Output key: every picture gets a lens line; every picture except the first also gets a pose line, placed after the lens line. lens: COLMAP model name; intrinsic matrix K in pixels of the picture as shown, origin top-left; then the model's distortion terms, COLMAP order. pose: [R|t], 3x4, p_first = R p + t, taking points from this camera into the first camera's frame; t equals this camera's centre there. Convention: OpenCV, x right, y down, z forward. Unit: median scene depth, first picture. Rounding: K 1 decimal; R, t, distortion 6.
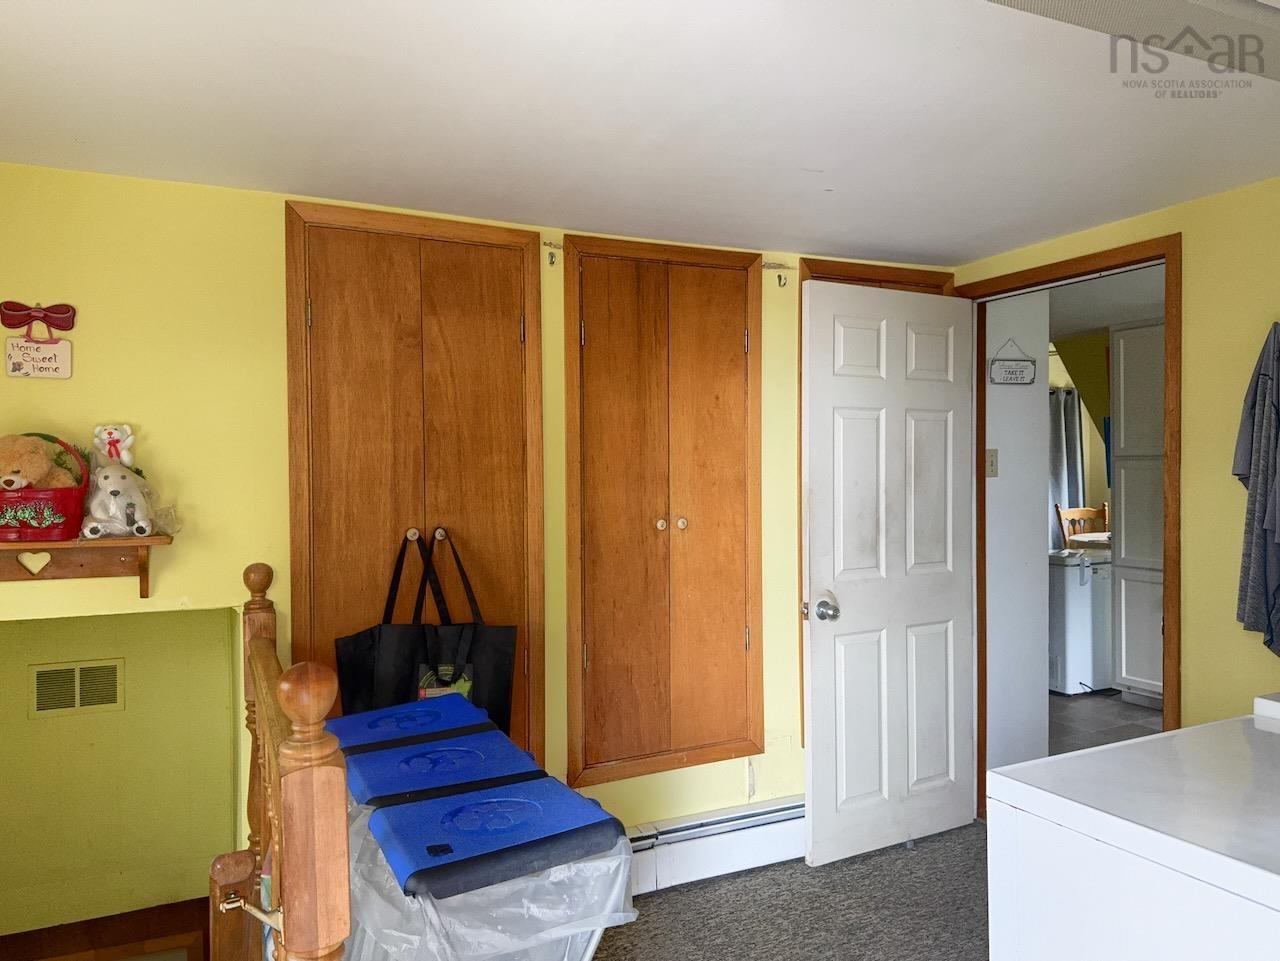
lens RADIAL K [[906.4, 0, 636.7], [0, 906.4, 476.6], [0, 0, 1]] dist [0.079568, -0.097228]
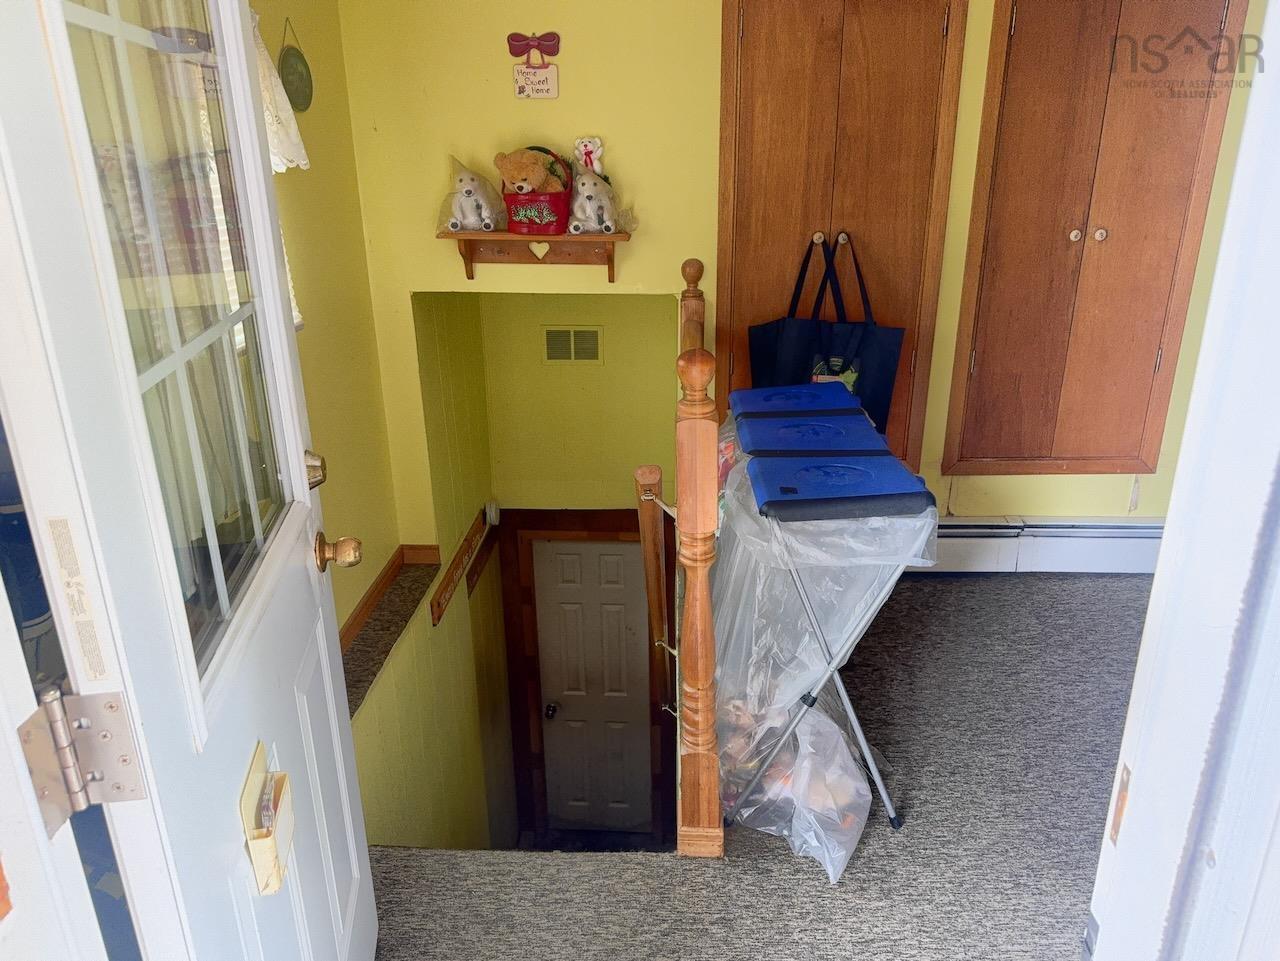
lens RADIAL K [[906.4, 0, 636.7], [0, 906.4, 476.6], [0, 0, 1]] dist [0.079568, -0.097228]
pose [[0.885022, 0.155279, -0.438890, 0.101332], [0.000329, 0.942528, 0.334128, -0.038296], [0.465549, -0.295855, 0.834107, -0.132818]]
